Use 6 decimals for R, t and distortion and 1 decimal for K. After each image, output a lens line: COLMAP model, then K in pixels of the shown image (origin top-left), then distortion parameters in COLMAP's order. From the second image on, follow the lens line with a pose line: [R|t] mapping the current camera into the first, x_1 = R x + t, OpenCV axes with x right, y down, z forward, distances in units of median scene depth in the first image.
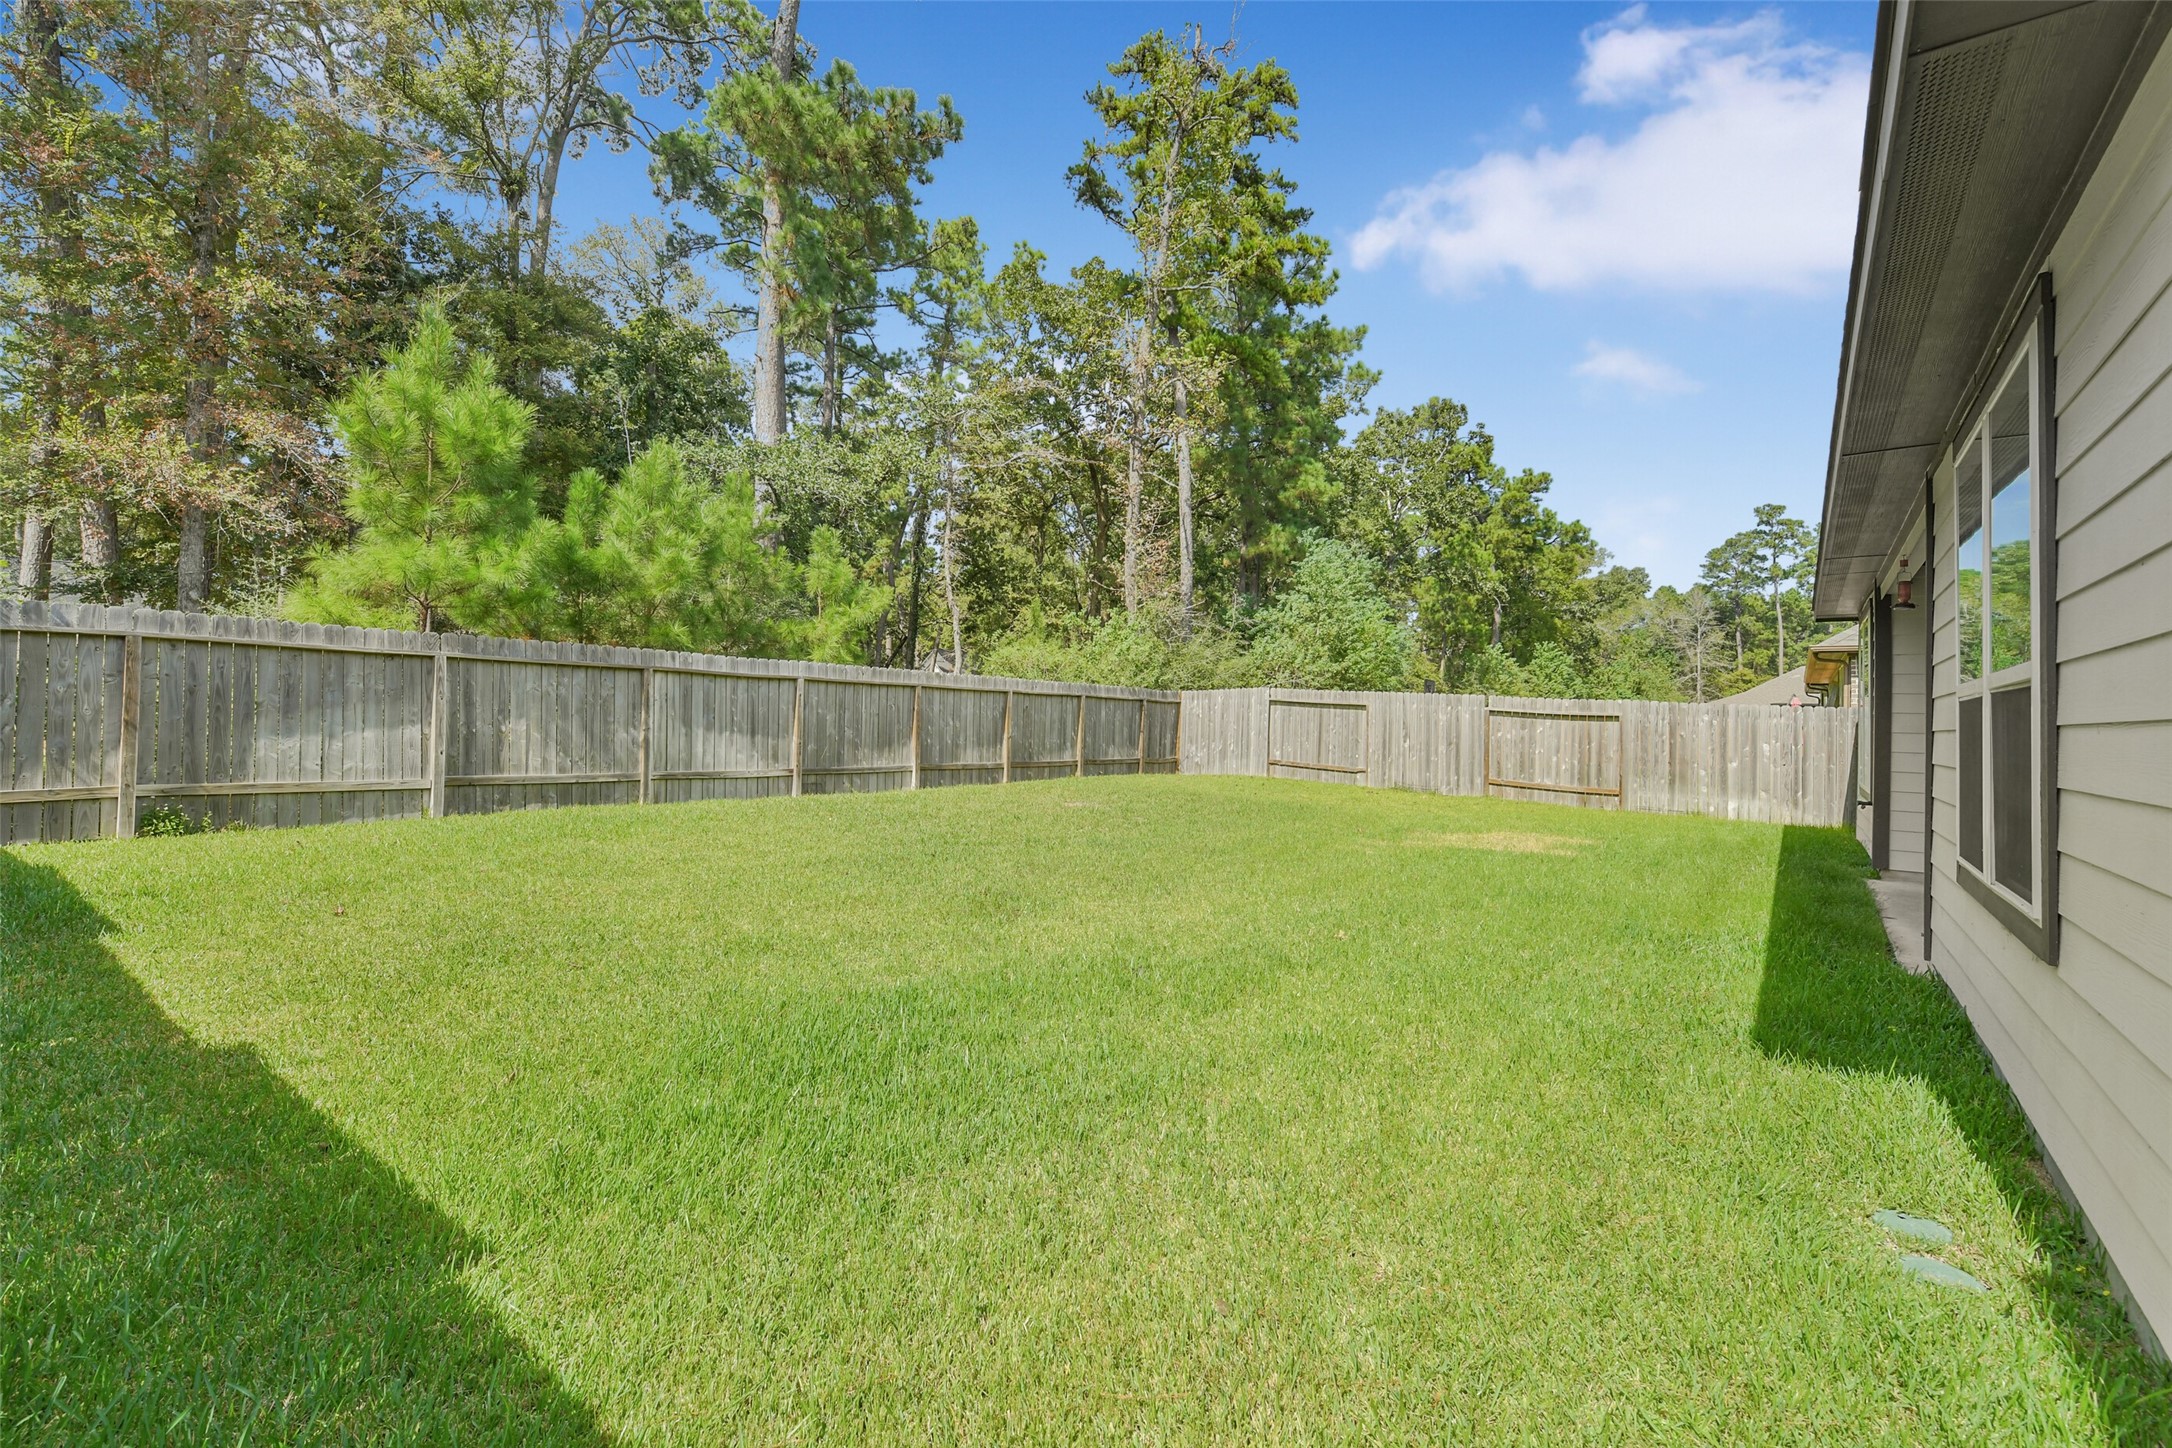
lens RADIAL K [[963.2, 0, 1094.0], [0, 963.2, 724.9], [0, 0, 1]] dist [-0.008548, -0.000661]
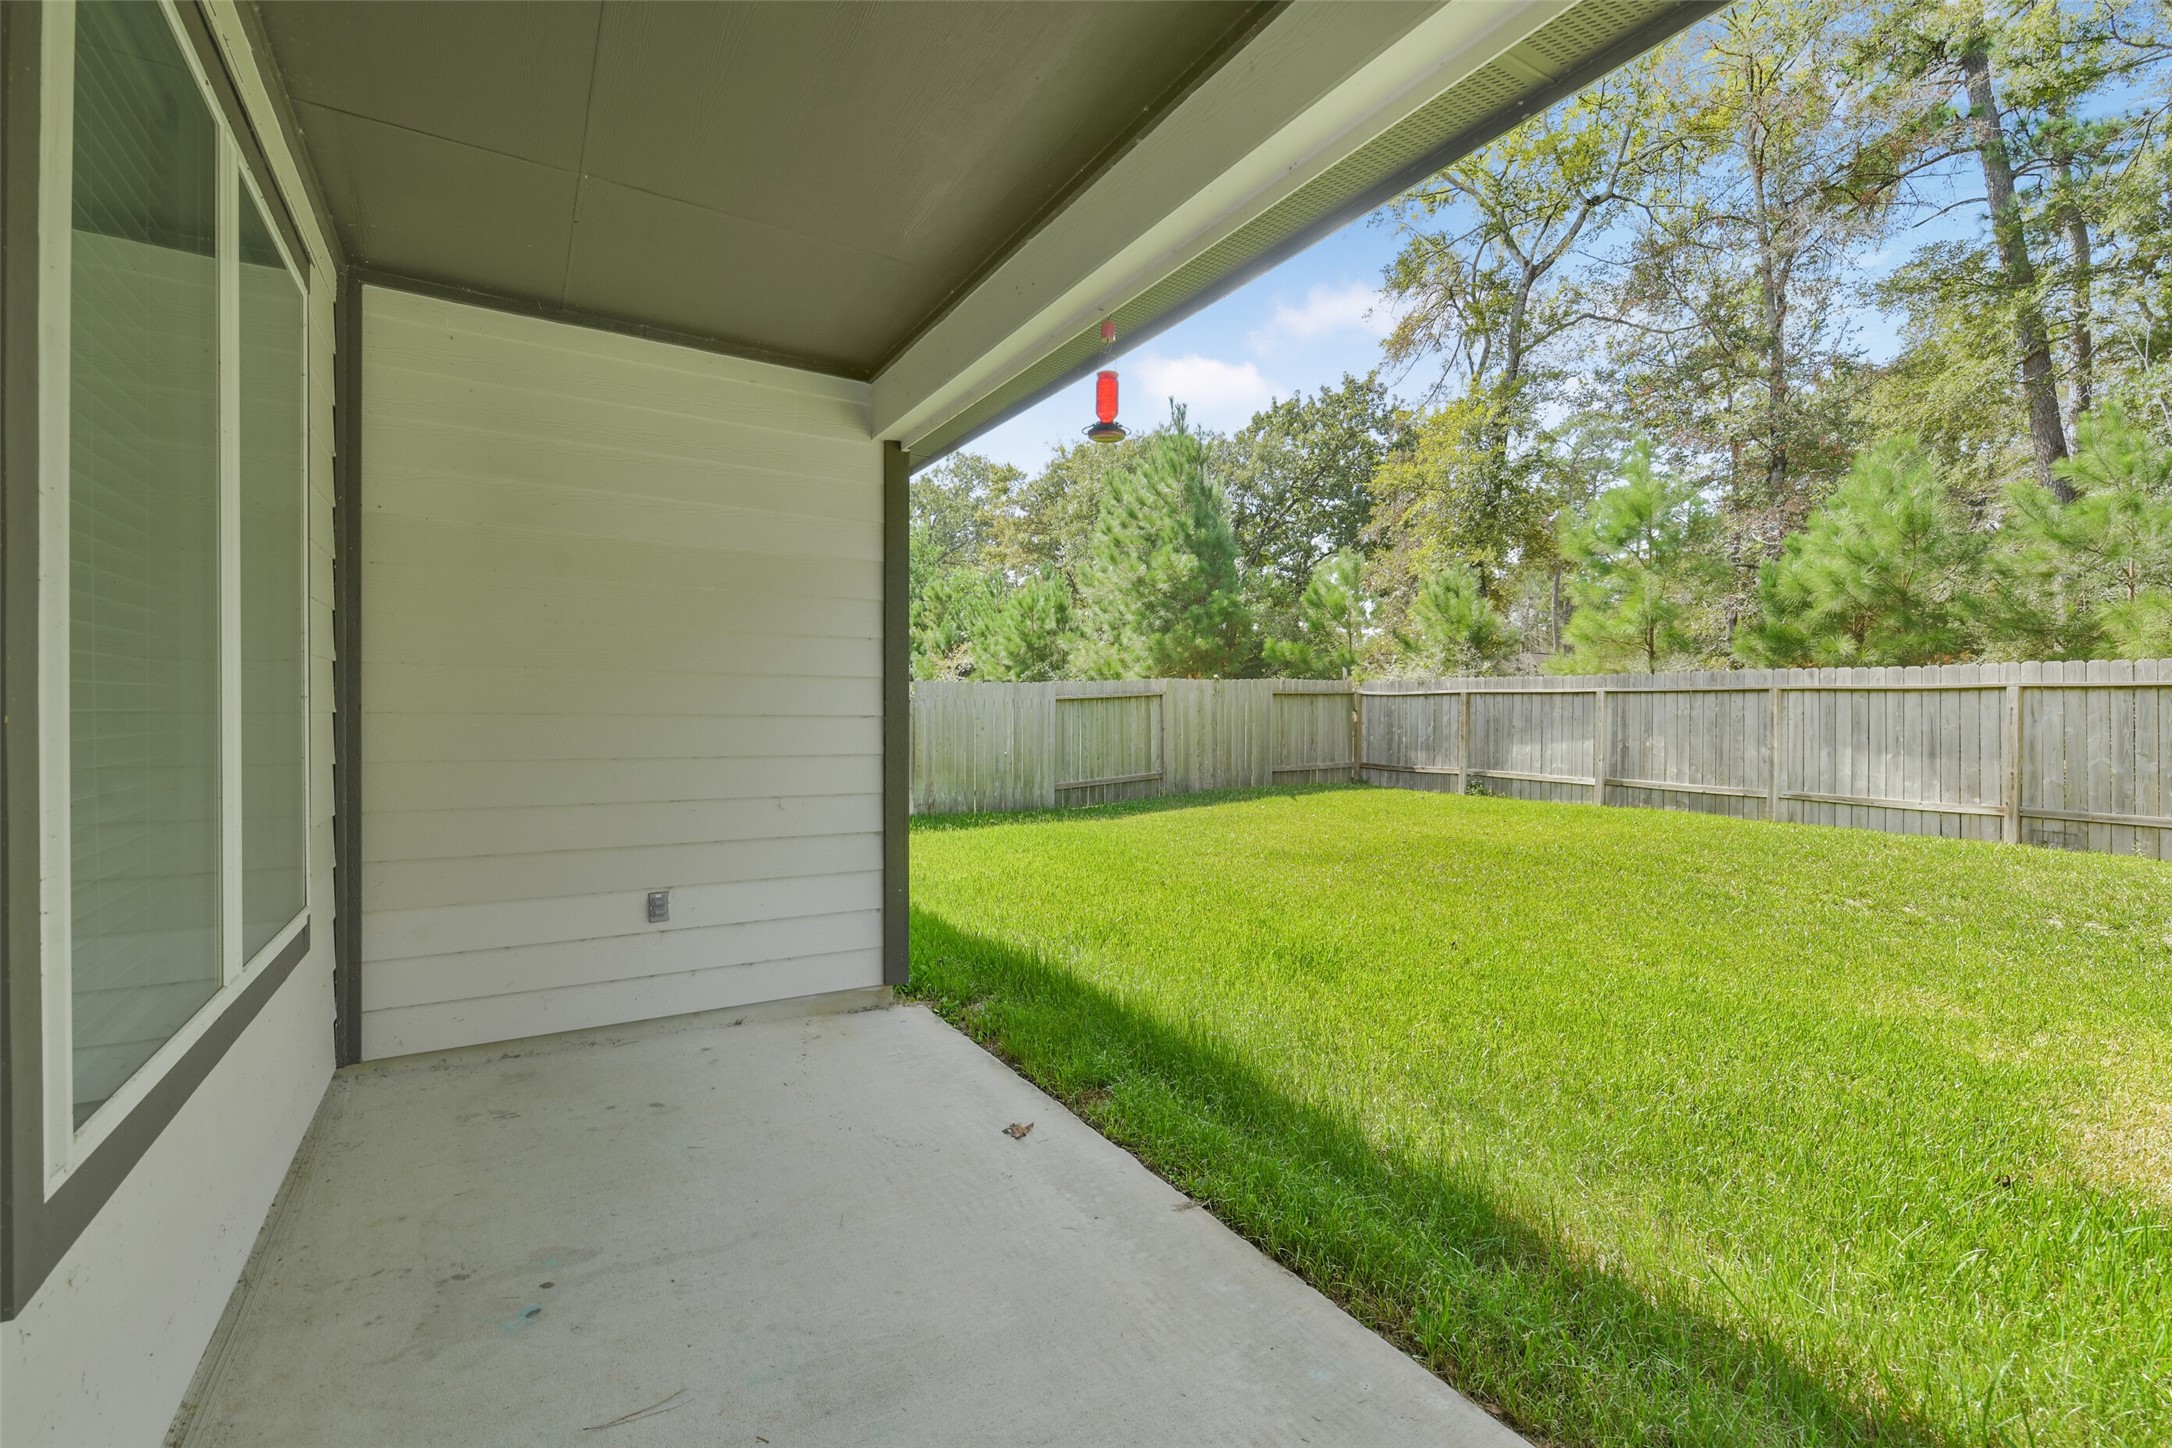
lens RADIAL K [[963.2, 0, 1094.0], [0, 963.2, 724.9], [0, 0, 1]] dist [-0.008548, -0.000661]
pose [[-0.381904, -0.013733, -0.924100, 0.786080], [-0.019043, 0.999794, -0.006988, 0.000788], [0.924006, 0.014929, -0.382087, 0.774820]]
